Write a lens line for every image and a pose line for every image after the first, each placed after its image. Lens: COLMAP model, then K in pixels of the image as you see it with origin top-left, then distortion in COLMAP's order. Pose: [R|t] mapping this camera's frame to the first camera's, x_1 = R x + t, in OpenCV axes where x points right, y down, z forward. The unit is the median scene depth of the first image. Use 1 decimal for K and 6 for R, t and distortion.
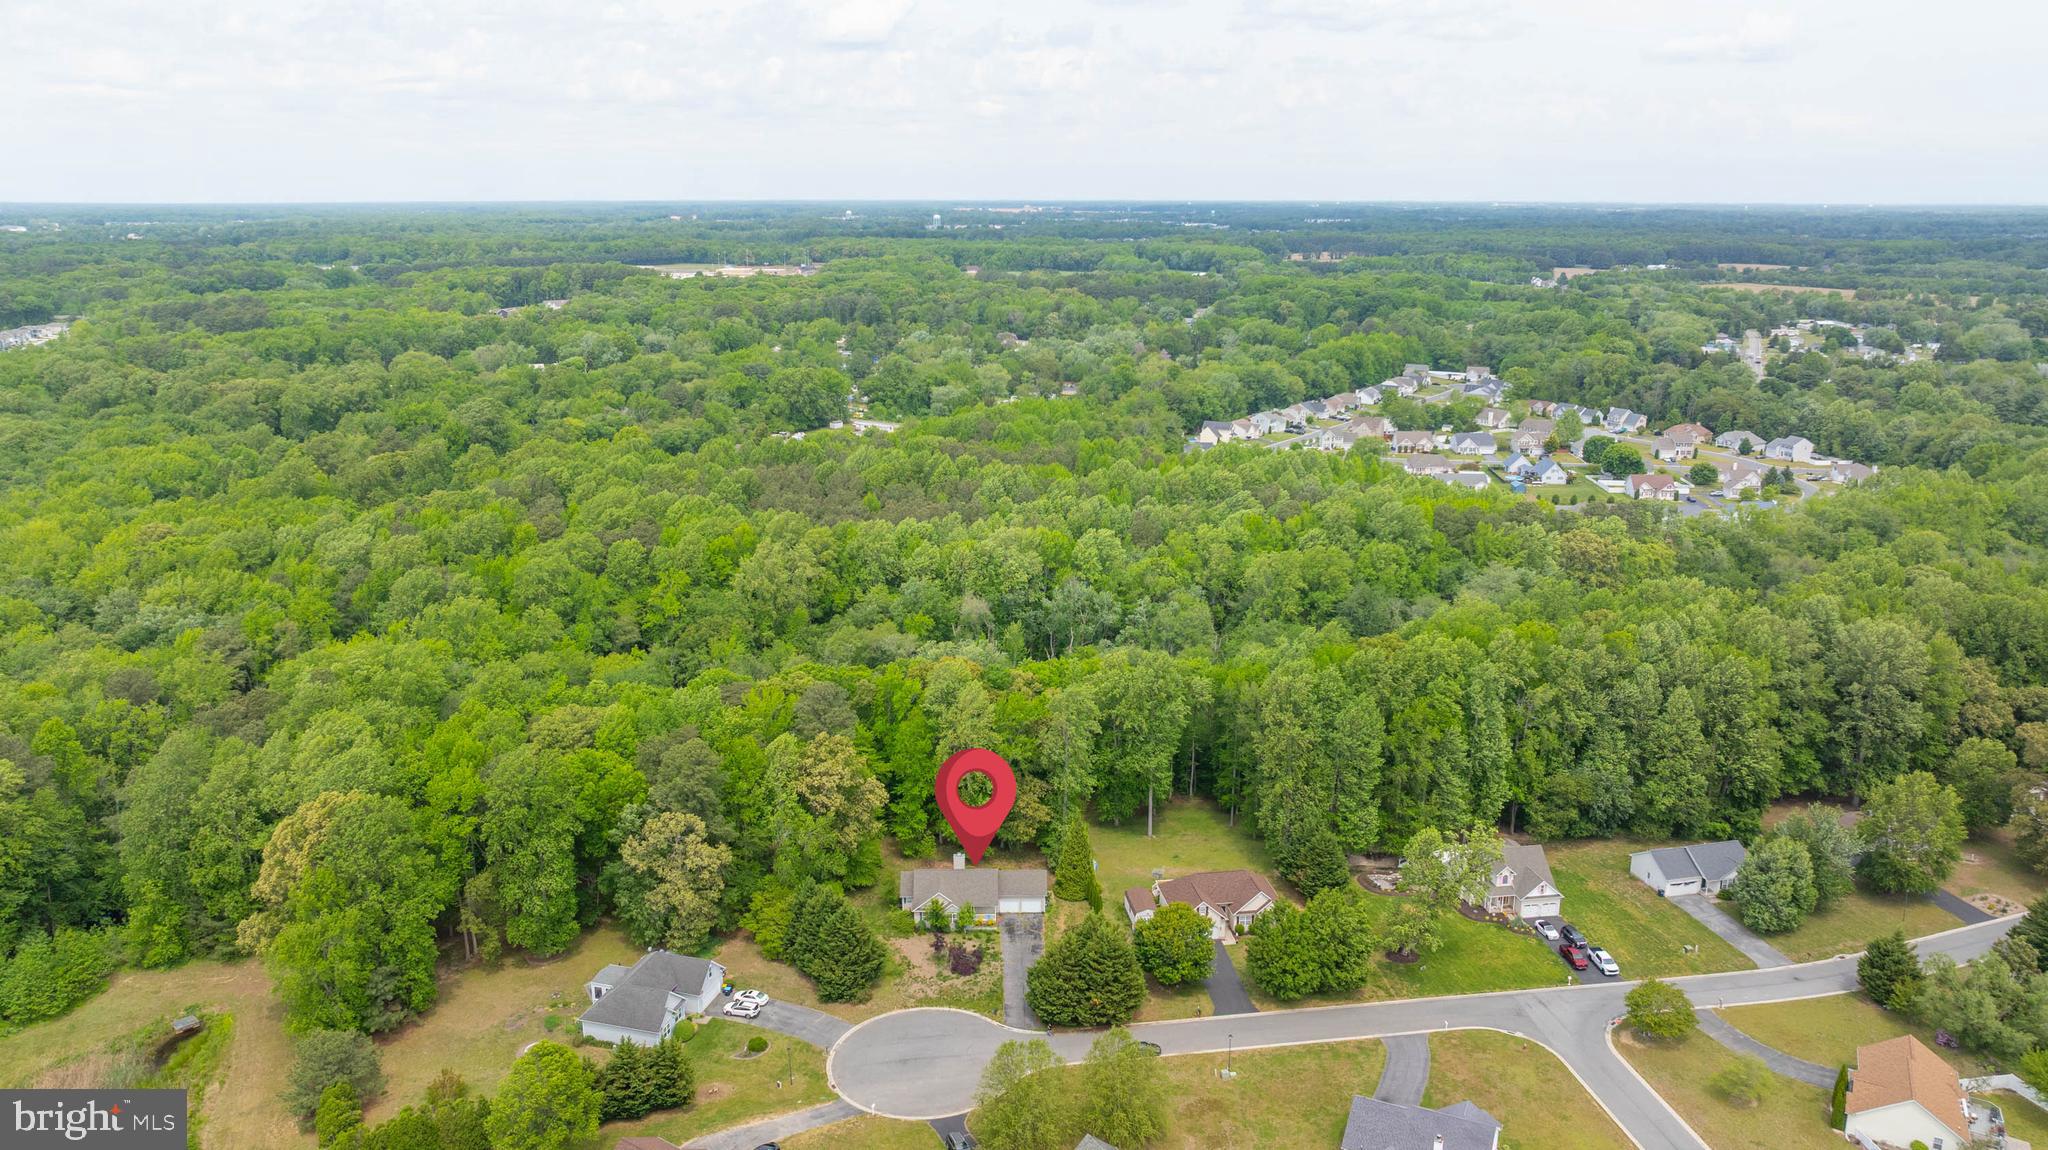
lens RADIAL K [[1438.3, 0, 1022.6], [0, 1438.3, 587.7], [0, 0, 1]] dist [-0.028310, 0.007214]
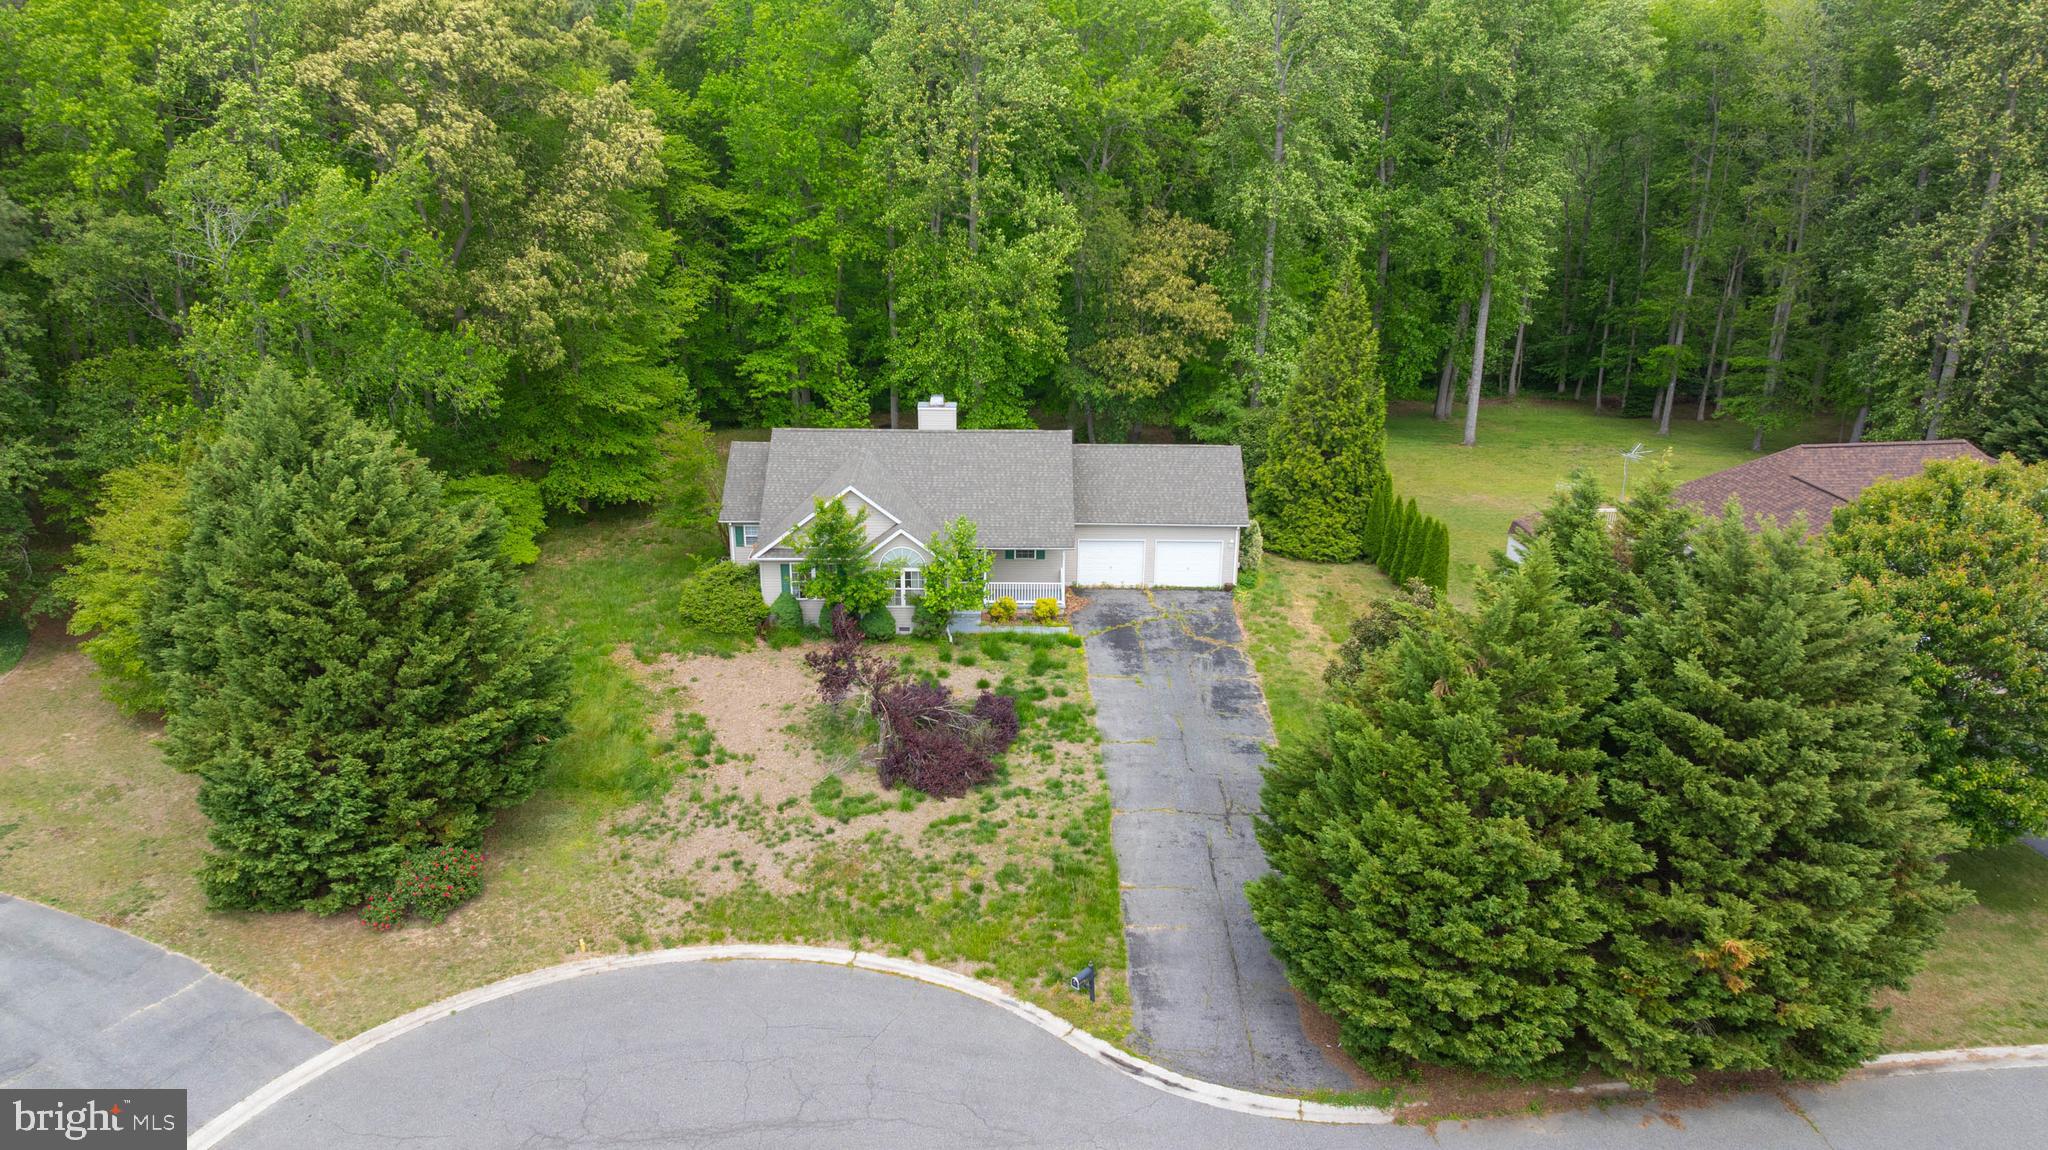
lens RADIAL K [[1438.3, 0, 1023.1], [0, 1438.3, 555.9], [0, 0, 1]] dist [-0.028310, 0.007214]
pose [[0.999825, 0.012955, -0.013495, -0.024665], [-0.011836, 0.996727, 0.079973, 0.215055], [0.014487, -0.079799, 0.996706, 0.780813]]
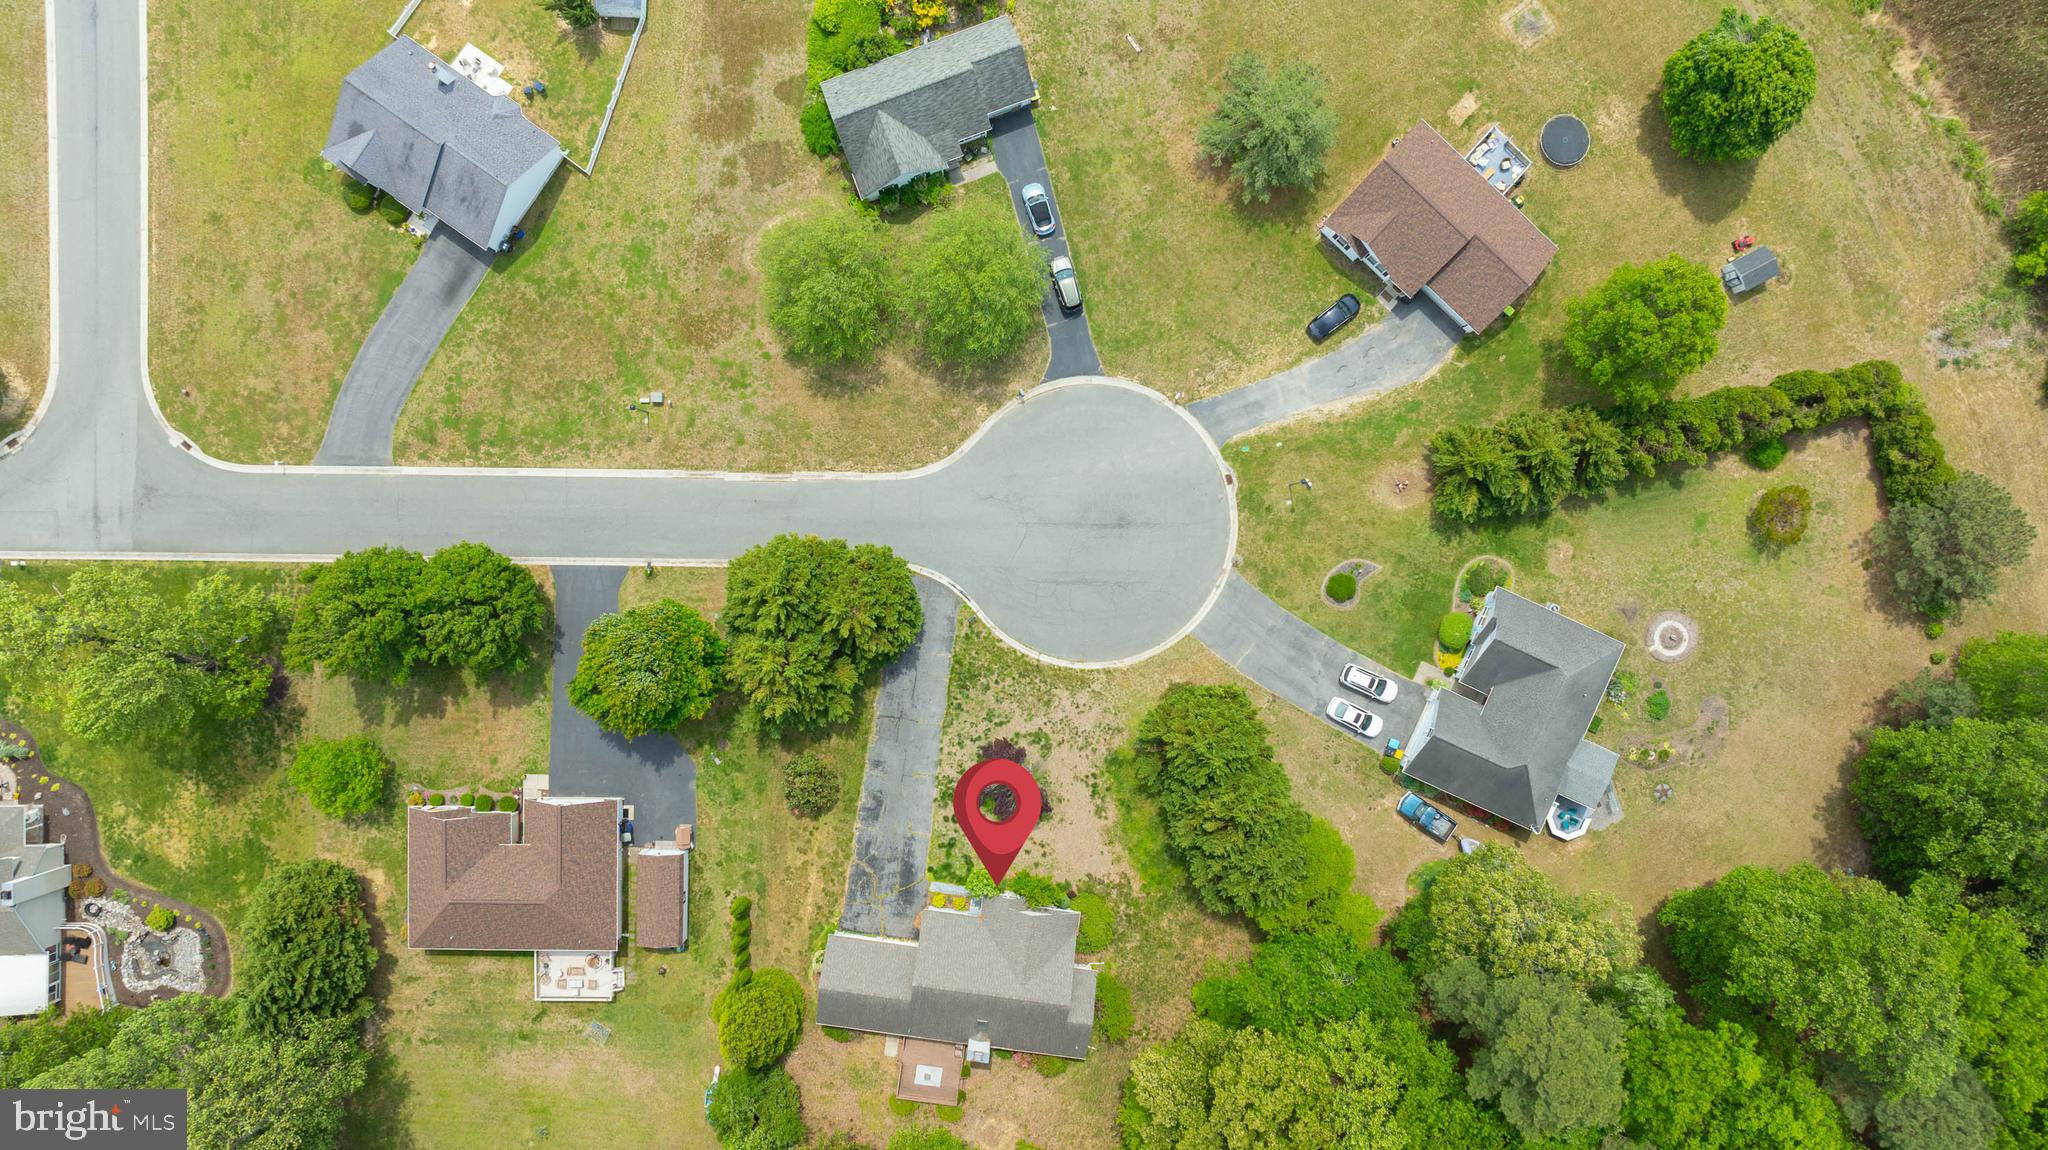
lens RADIAL K [[1438.3, 0, 1033.3], [0, 1438.3, 568.8], [0, 0, 1]] dist [-0.028310, 0.007214]
pose [[-0.987556, -0.156579, -0.014739, -0.031964], [0.027339, -0.263200, 0.964354, -0.290306], [-0.154876, 0.951950, 0.264205, 0.772076]]
